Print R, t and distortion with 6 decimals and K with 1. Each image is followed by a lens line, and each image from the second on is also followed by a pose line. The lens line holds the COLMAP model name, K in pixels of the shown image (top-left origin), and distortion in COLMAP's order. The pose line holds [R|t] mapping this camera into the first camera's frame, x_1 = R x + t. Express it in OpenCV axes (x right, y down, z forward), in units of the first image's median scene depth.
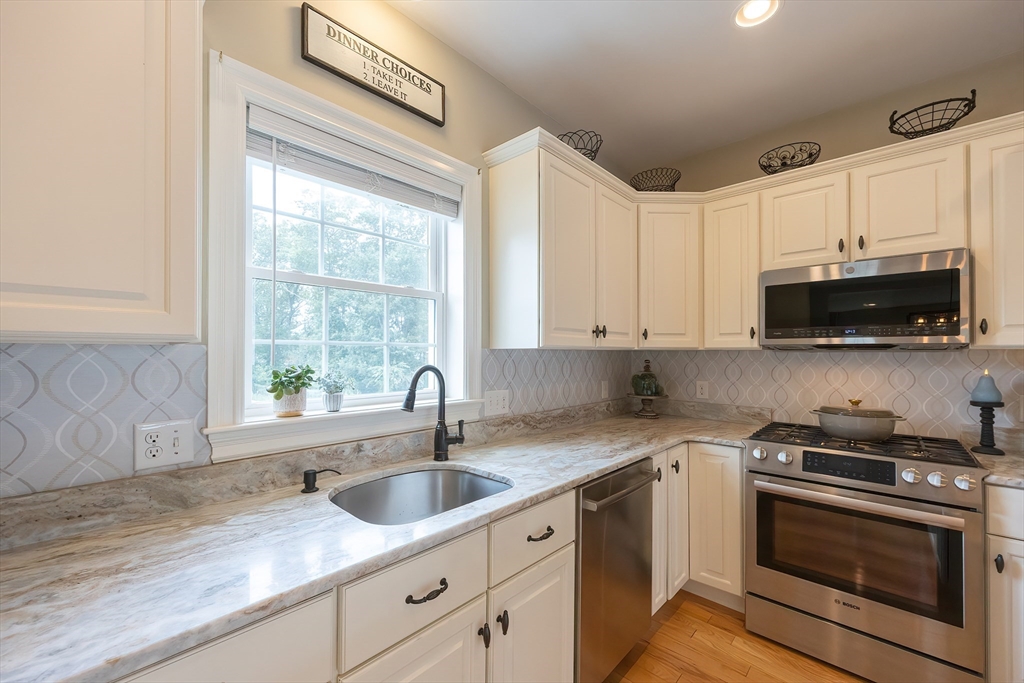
lens RADIAL K [[402.9, 0, 510.7], [0, 402.9, 348.5], [0, 0, 1]] dist [-0.000172, 0.000146]
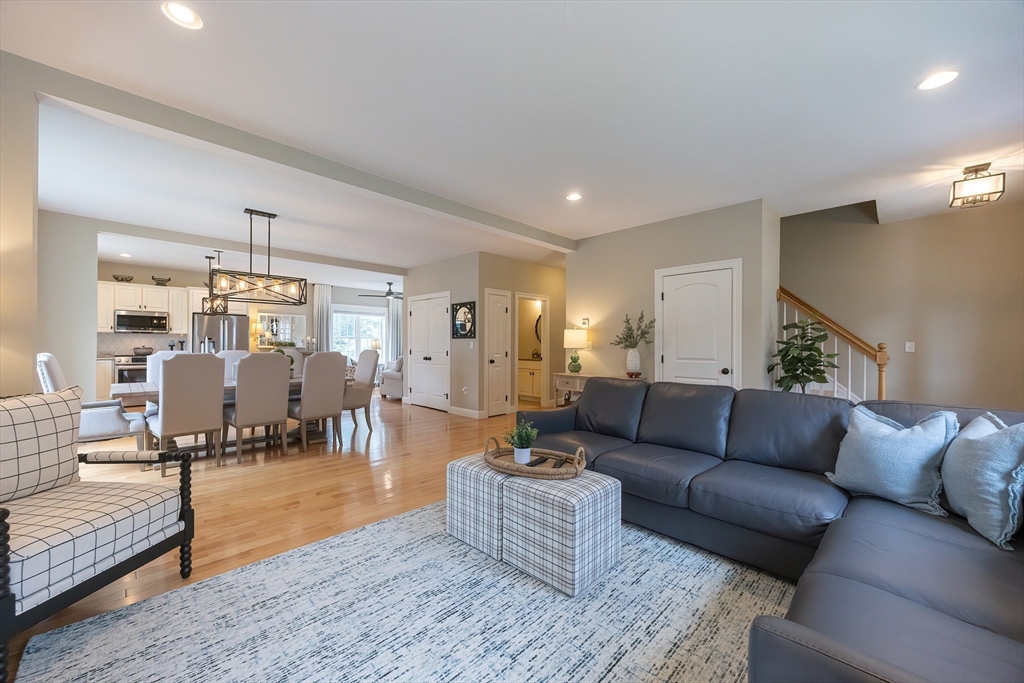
lens RADIAL K [[391.9, 0, 512.0], [0, 391.9, 341.5], [0, 0, 1]] dist [0.000112, -0.000190]
pose [[0.005951, 0.005589, 0.999967, -3.385324], [-0.018463, 0.999815, -0.005478, 0.041627], [-0.999812, -0.018430, 0.006053, -3.019596]]
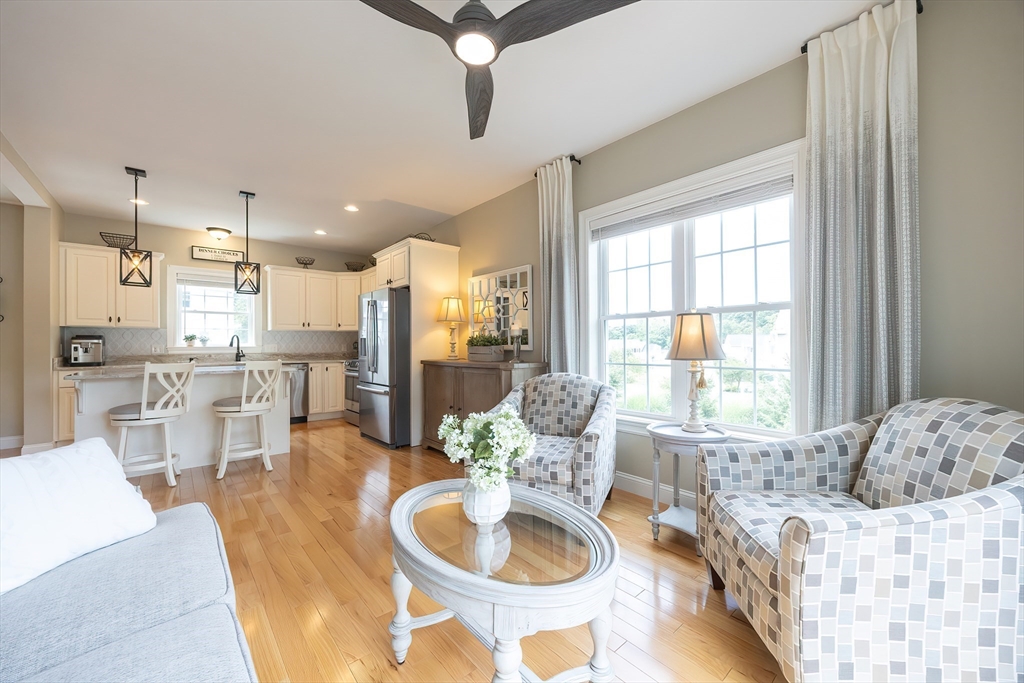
lens RADIAL K [[397.3, 0, 528.4], [0, 397.3, 341.7], [0, 0, 1]] dist [-0.001025, -0.000015]
pose [[0.996098, -0.007410, -0.087944, 2.557628], [0.007764, 0.999963, 0.003693, 0.103325], [0.087914, -0.004361, 0.996119, -2.148909]]
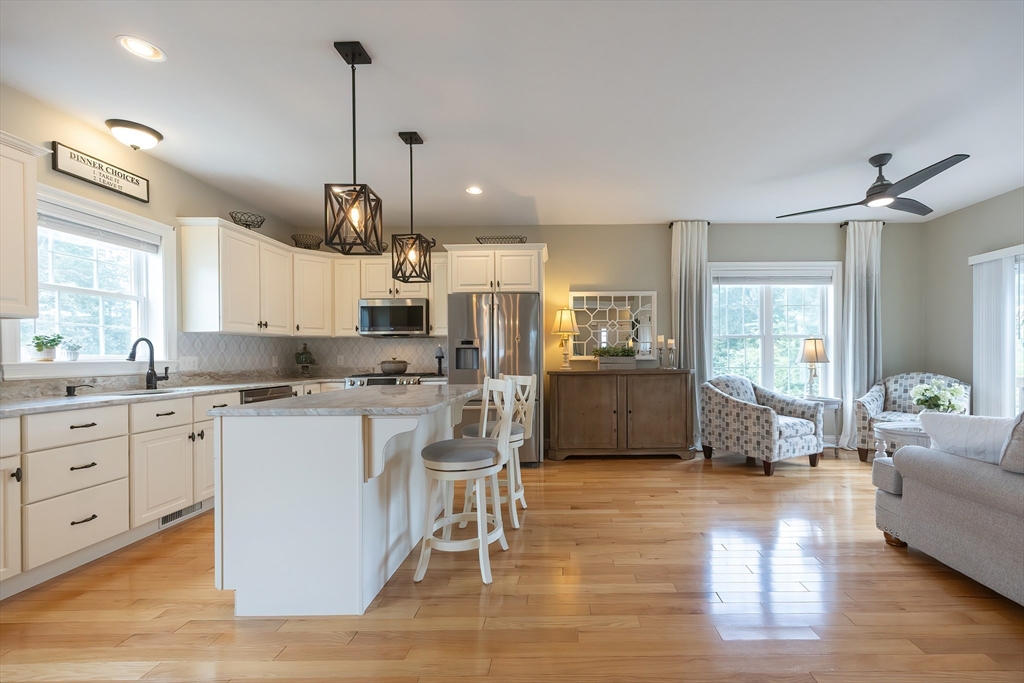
lens RADIAL K [[408.6, 0, 561.9], [0, 408.6, 356.0], [0, 0, 1]] dist [-0.003492, -0.000480]
pose [[0.729348, -0.009780, 0.684073, -0.072285], [0.000831, 0.999910, 0.013410, 0.094950], [-0.684143, -0.009212, 0.729290, -1.579136]]
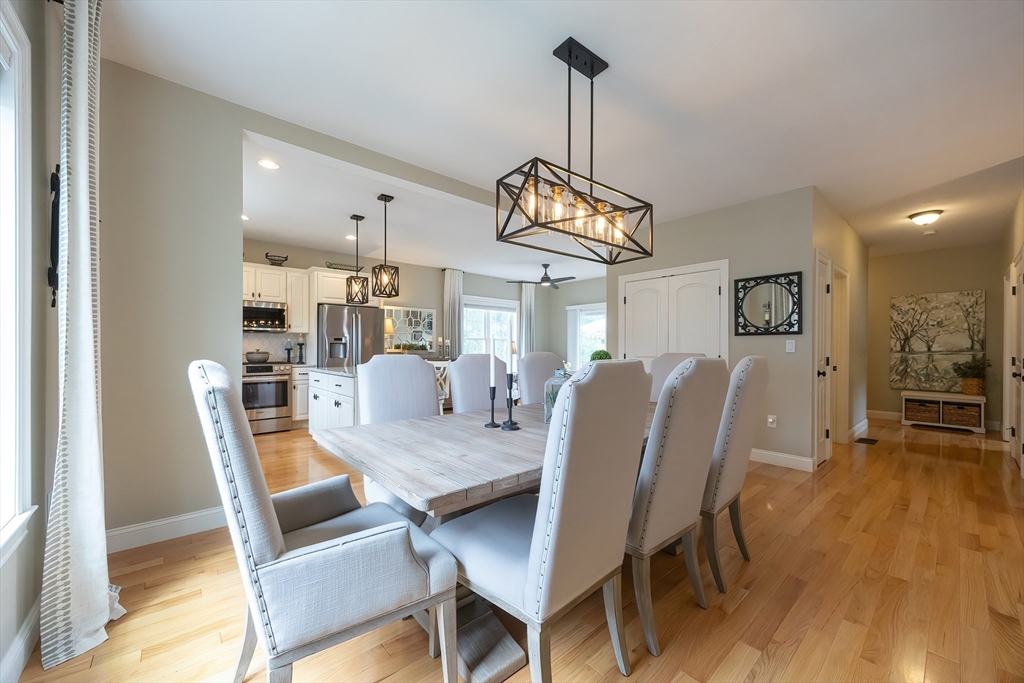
lens RADIAL K [[397.5, 0, 508.2], [0, 397.5, 346.3], [0, 0, 1]] dist [-0.001946, -0.000205]
pose [[0.096207, 0.005439, 0.995346, -2.020127], [-0.015493, 0.999872, -0.003967, 0.099070], [-0.995241, -0.015040, 0.096279, -1.193559]]
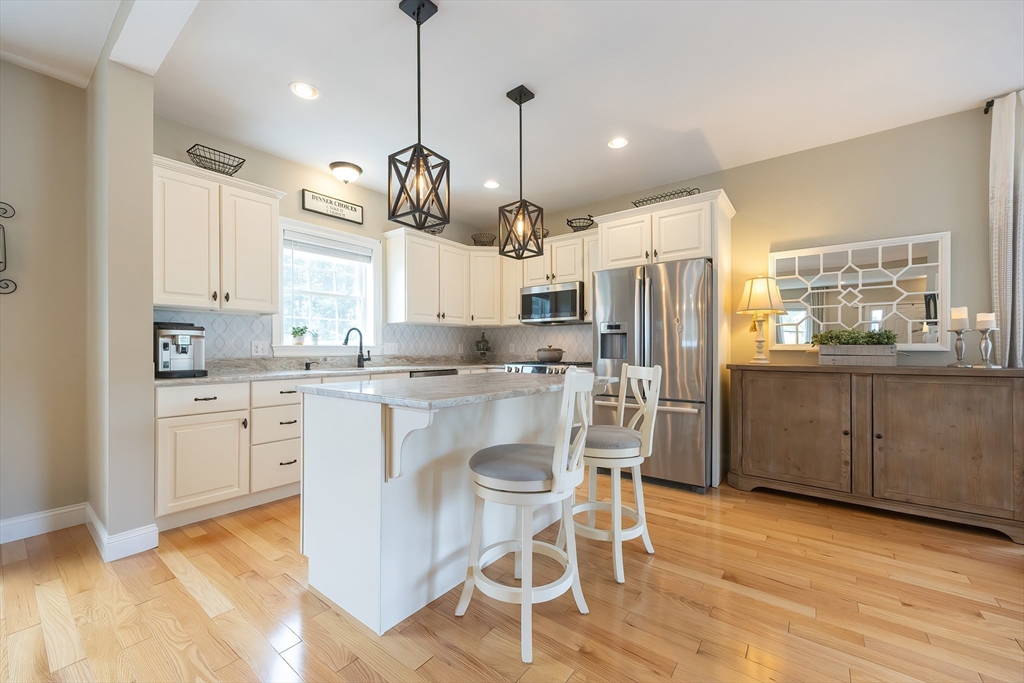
lens RADIAL K [[397.5, 0, 508.2], [0, 397.5, 346.3], [0, 0, 1]] dist [-0.001946, -0.000205]
pose [[0.995825, -0.002163, 0.091258, 0.463165], [0.001535, 0.999975, 0.006953, 0.128454], [-0.091271, -0.006784, 0.995803, -1.364902]]
